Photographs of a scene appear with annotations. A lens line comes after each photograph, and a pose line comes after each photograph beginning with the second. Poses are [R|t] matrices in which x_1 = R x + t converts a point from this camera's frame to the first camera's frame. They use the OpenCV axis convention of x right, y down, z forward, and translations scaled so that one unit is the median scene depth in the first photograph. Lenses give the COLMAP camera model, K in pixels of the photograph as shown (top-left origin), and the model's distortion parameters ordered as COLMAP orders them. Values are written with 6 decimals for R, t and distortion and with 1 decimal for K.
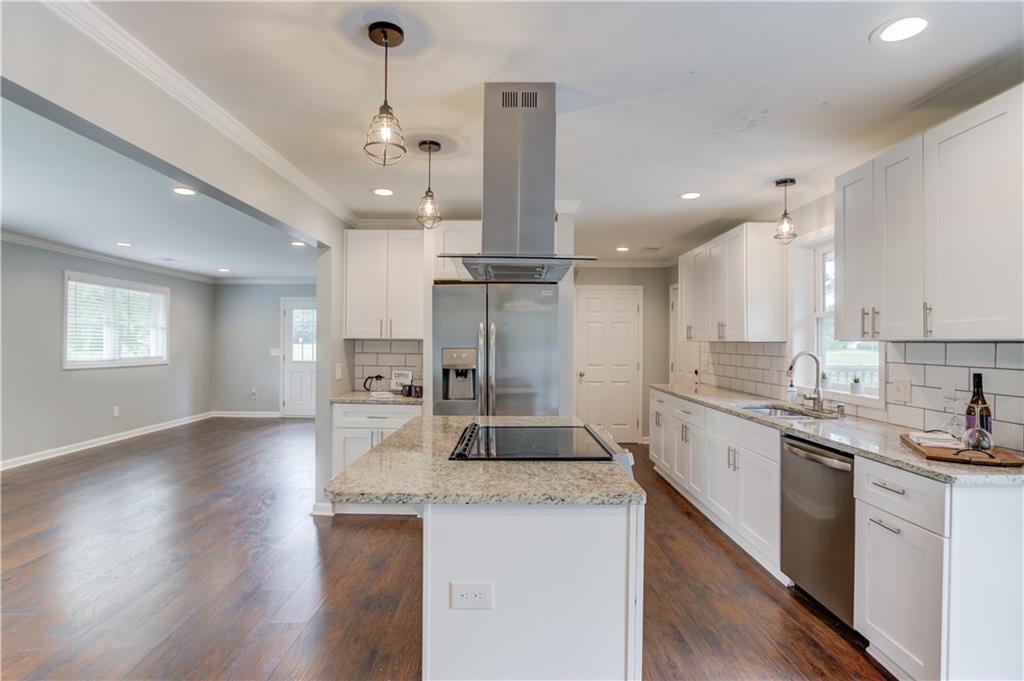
lens RADIAL K [[509.8, 0, 505.7], [0, 509.8, 342.1], [0, 0, 1]] dist [-0.008687, 0.000294]
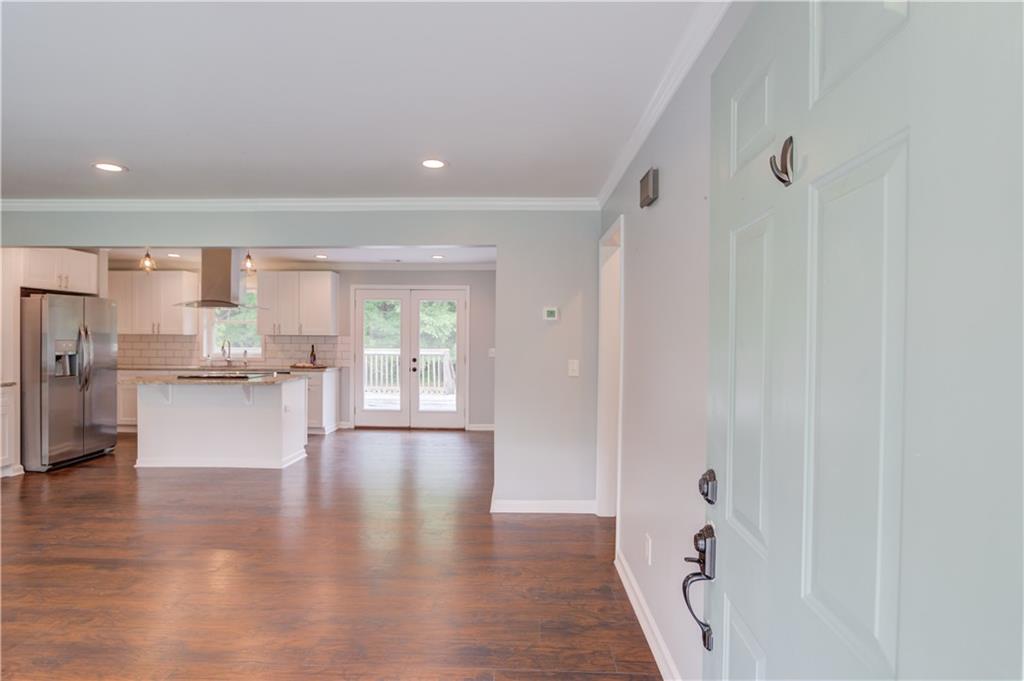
lens RADIAL K [[509.8, 0, 507.6], [0, 509.8, 335.0], [0, 0, 1]] dist [-0.008687, 0.000294]
pose [[0.045996, -0.003224, 0.998936, -1.437149], [-0.005768, 0.999977, 0.003493, -0.014071], [-0.998925, -0.005922, 0.045976, -0.278424]]
